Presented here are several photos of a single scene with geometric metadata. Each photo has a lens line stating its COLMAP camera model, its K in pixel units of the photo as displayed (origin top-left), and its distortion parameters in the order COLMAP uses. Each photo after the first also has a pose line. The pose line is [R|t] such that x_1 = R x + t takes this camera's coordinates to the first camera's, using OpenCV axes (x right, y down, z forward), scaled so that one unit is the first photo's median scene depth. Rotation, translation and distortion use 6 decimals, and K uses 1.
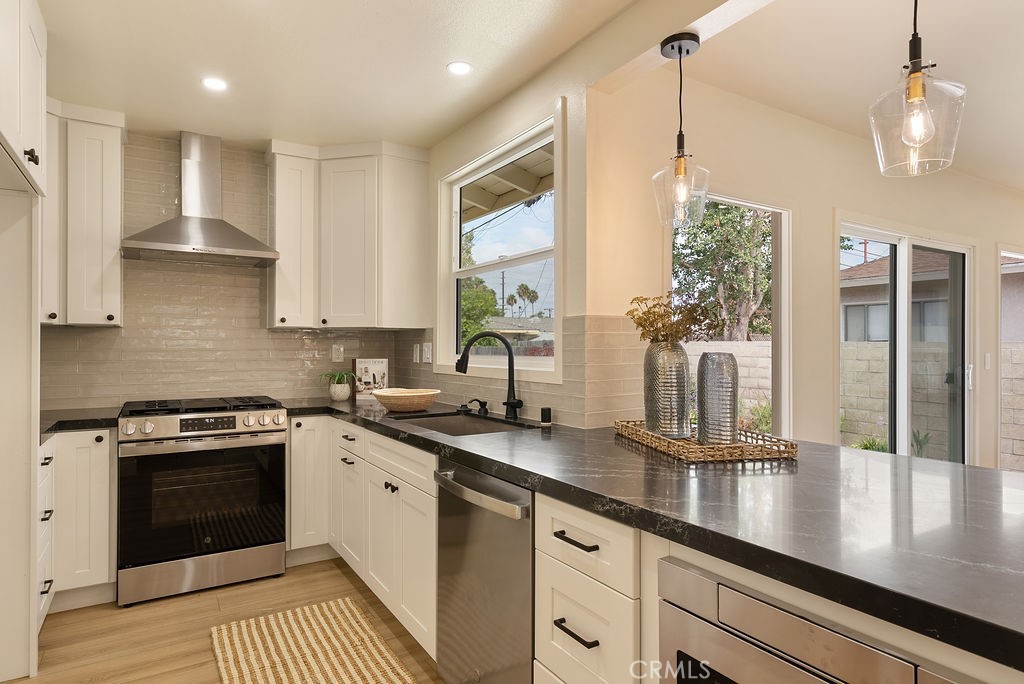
lens RADIAL K [[588.9, 0, 512.0], [0, 588.9, 342.0], [0, 0, 1]] dist [0.011979, -0.000029]
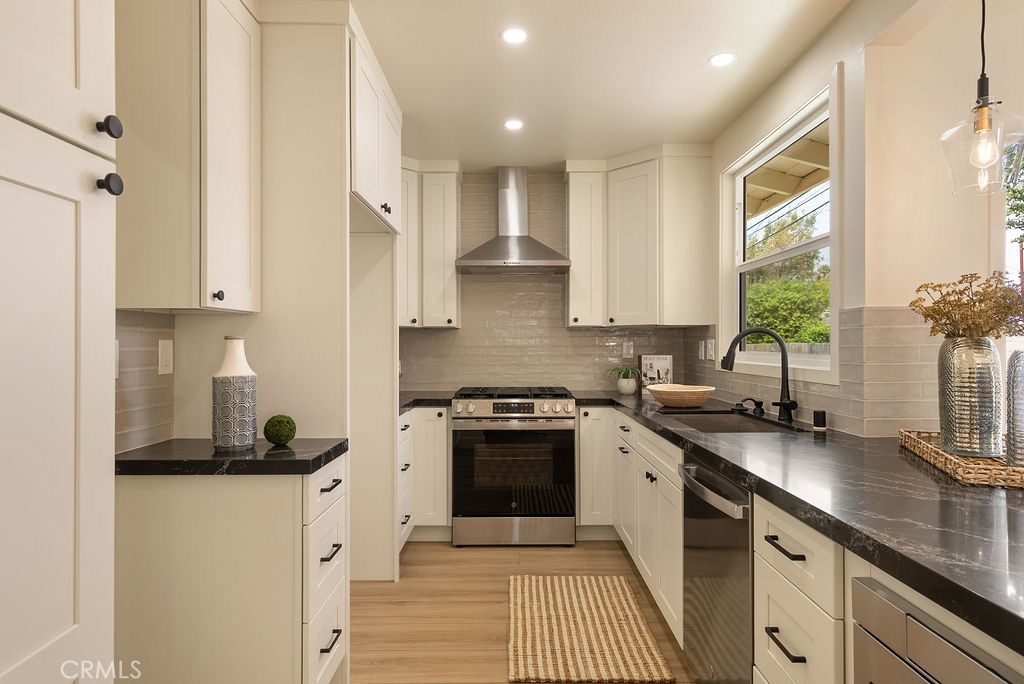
lens RADIAL K [[588.9, 0, 512.0], [0, 588.9, 342.0], [0, 0, 1]] dist [0.011979, -0.000029]
pose [[0.850687, -0.002640, -0.525666, 0.121727], [0.005280, 0.999980, 0.003522, 0.000234], [0.525646, -0.005772, 0.850684, -0.019371]]
